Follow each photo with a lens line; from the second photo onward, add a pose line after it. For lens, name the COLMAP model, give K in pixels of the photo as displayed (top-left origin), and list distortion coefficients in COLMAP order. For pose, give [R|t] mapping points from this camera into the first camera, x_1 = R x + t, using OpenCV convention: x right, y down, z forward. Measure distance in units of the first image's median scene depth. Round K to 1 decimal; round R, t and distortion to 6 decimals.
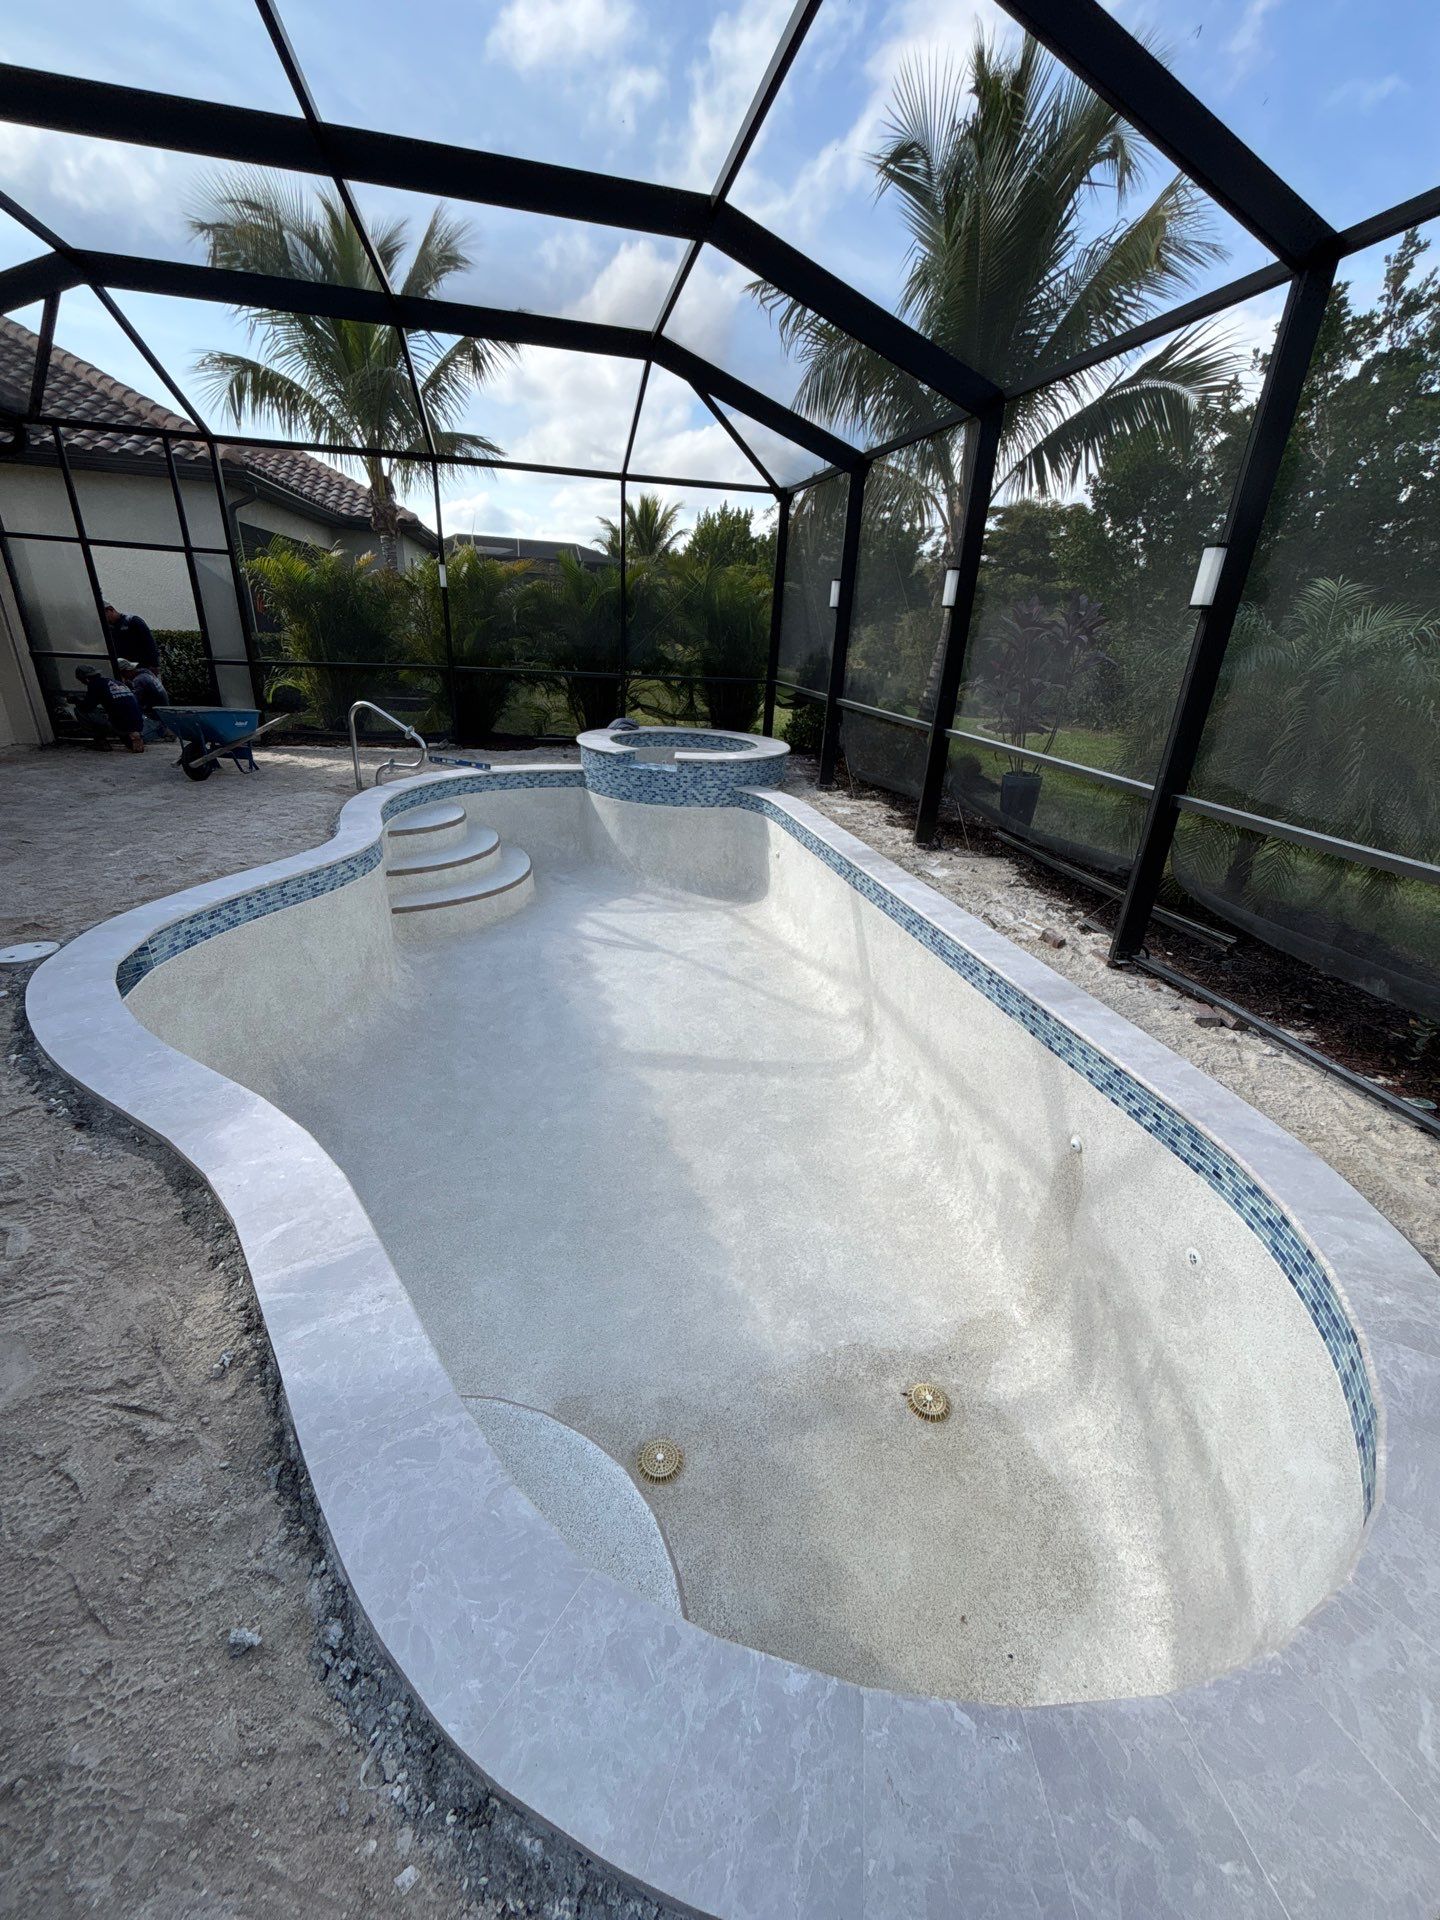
lens RADIAL K [[767.2, 0, 722.9], [0, 767.2, 959.2], [0, 0, 1]] dist [-0.002071, 0.000818]
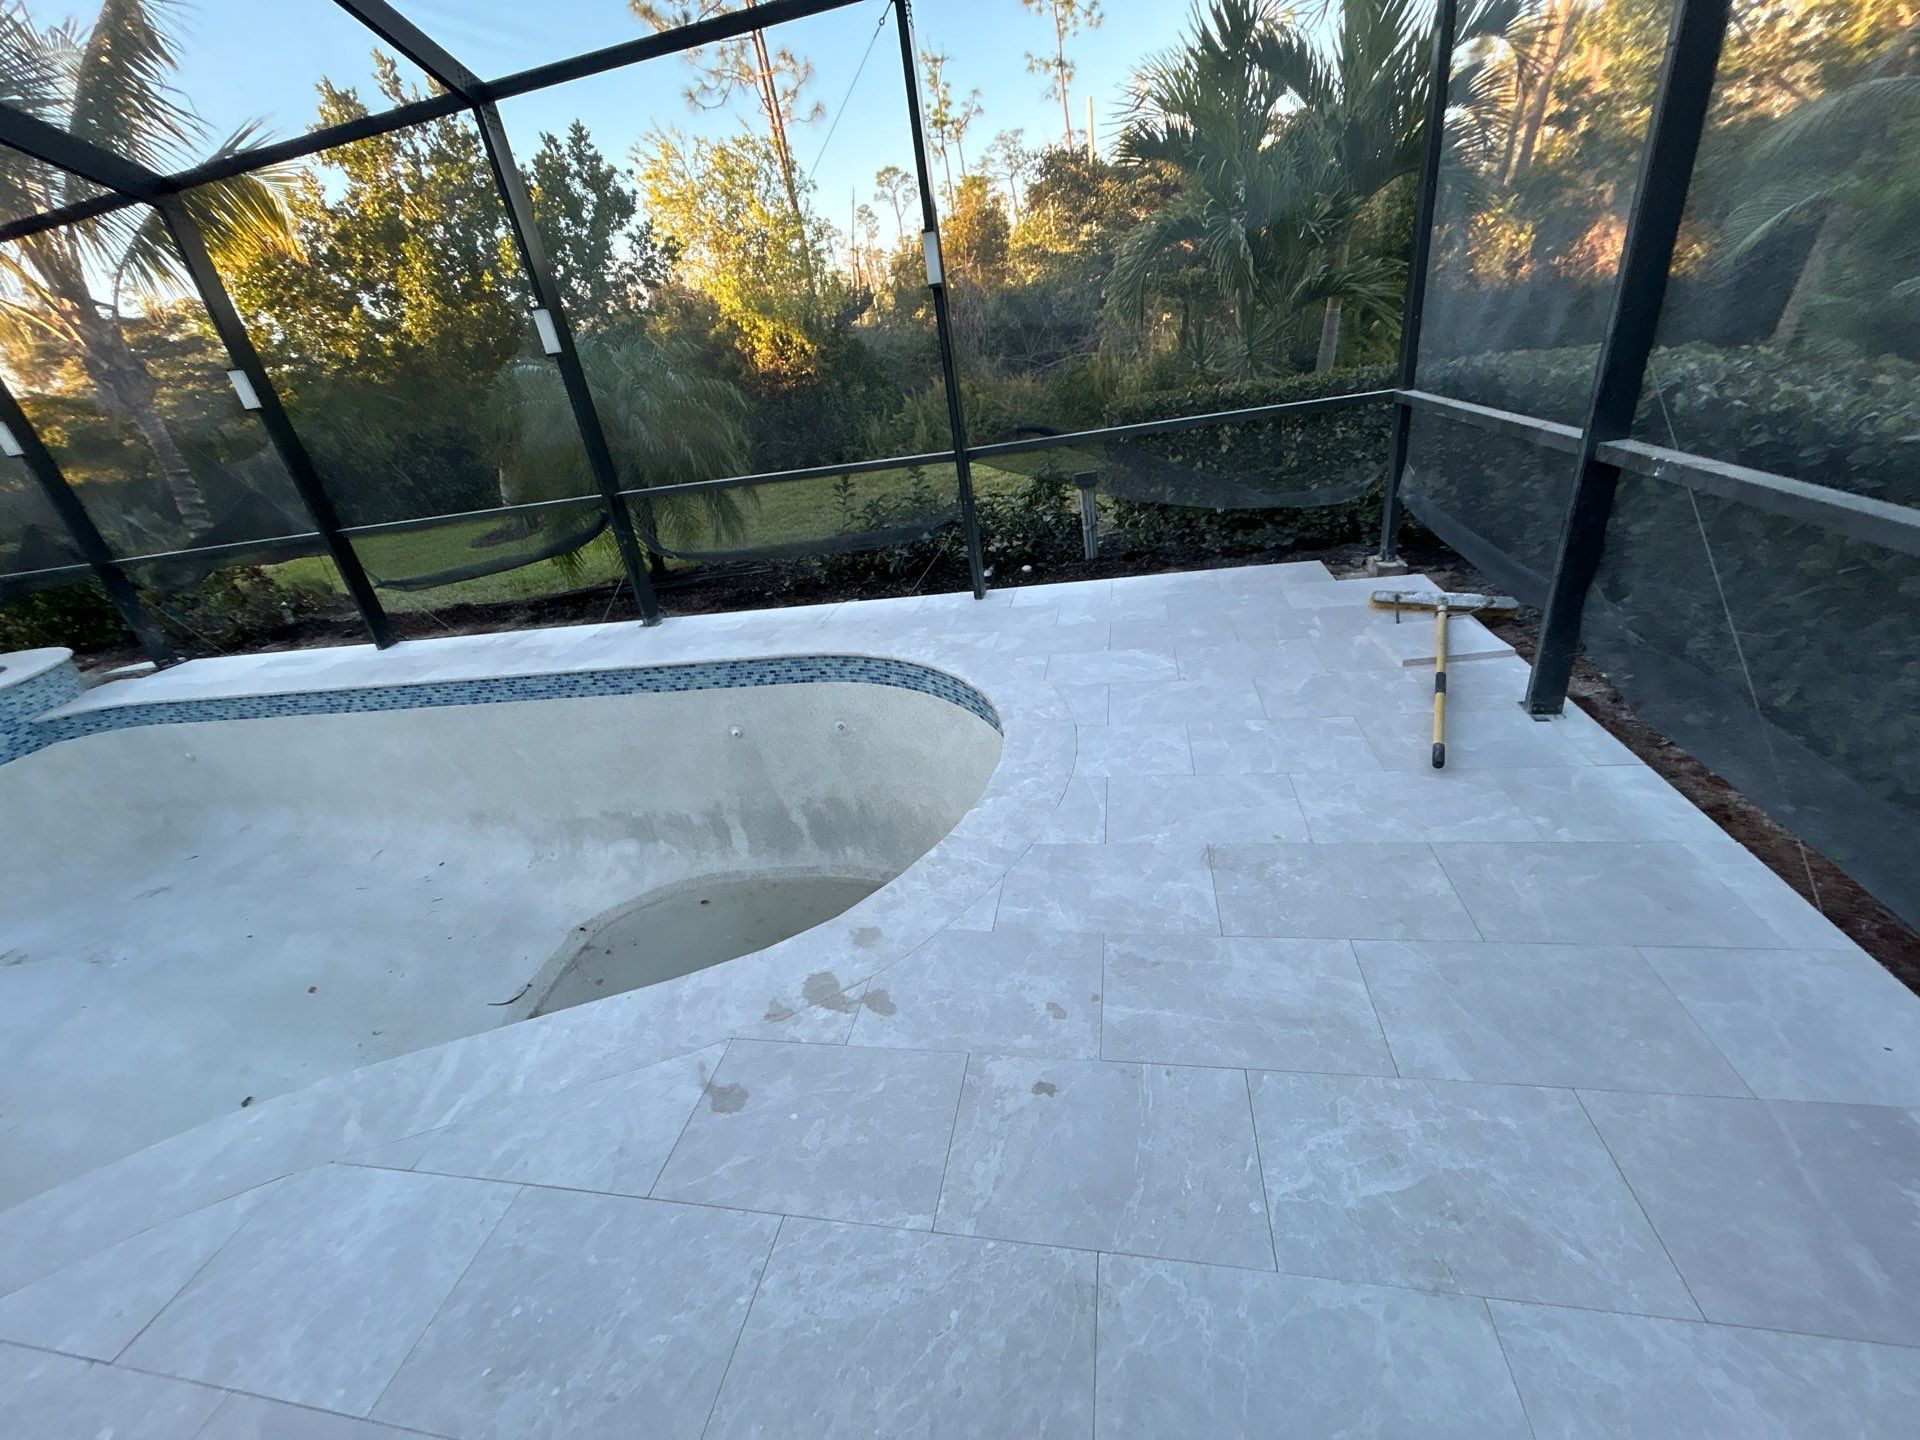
lens RADIAL K [[767.2, 0, 949.8], [0, 767.2, 725.5], [0, 0, 1]] dist [-0.002071, 0.000818]
pose [[0.402113, -0.502312, 0.765498, -0.192695], [0.519580, 0.813601, 0.260943, 0.031048], [-0.753885, 0.292809, 0.588150, -0.043852]]
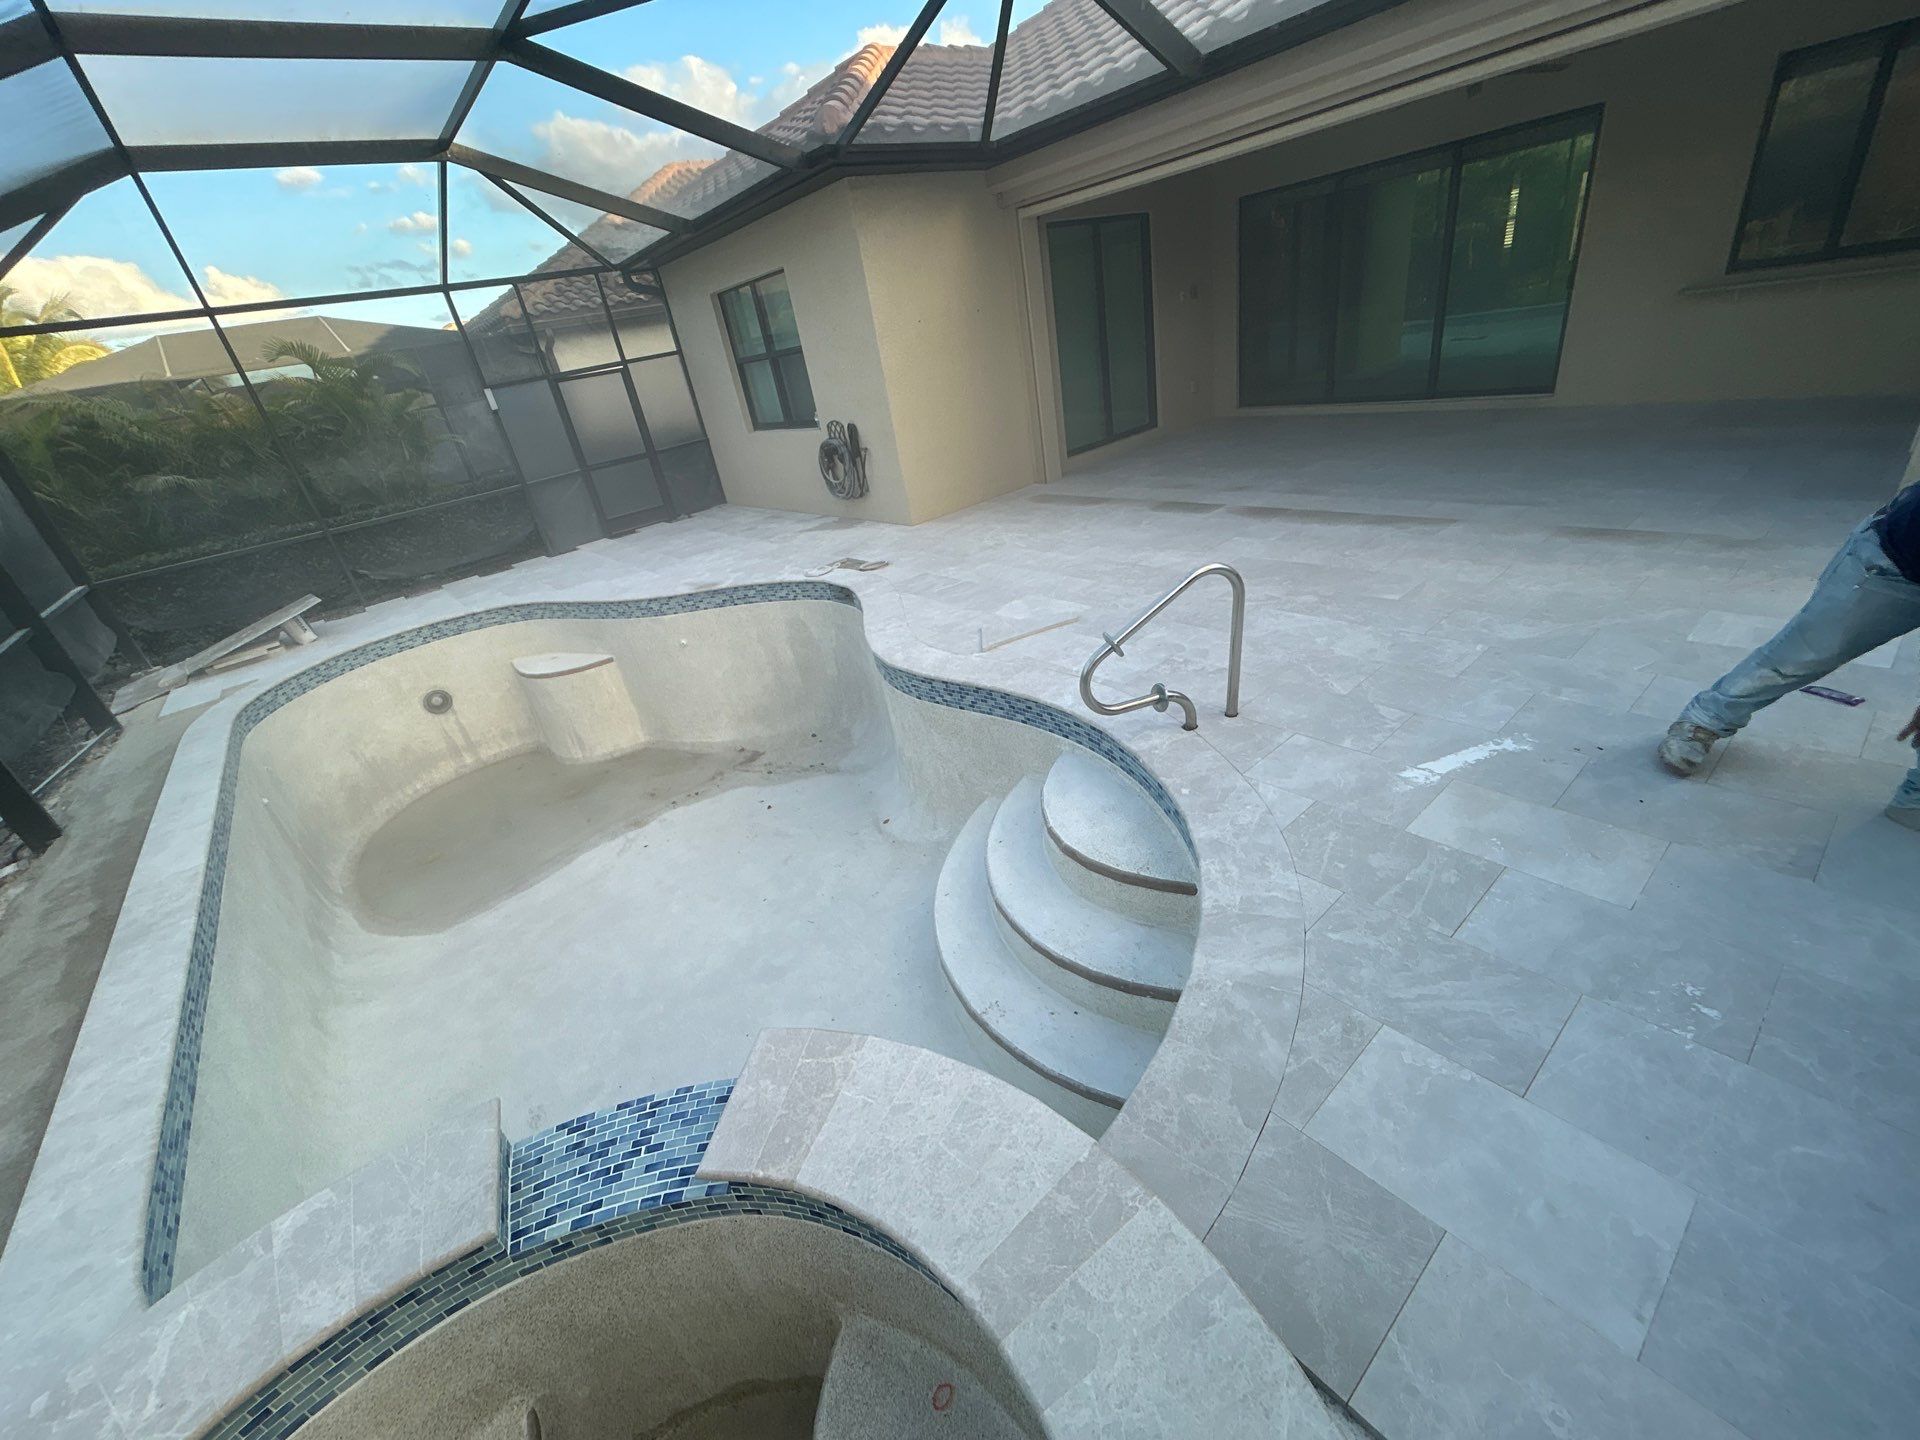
lens RADIAL K [[767.2, 0, 954.6], [0, 767.2, 724.9], [0, 0, 1]] dist [-0.002071, 0.000818]
pose [[-0.889571, 0.295055, -0.348722, -0.141951], [-0.069076, 0.667738, 0.741184, -0.522158], [0.451545, 0.683424, -0.573619, 1.109090]]
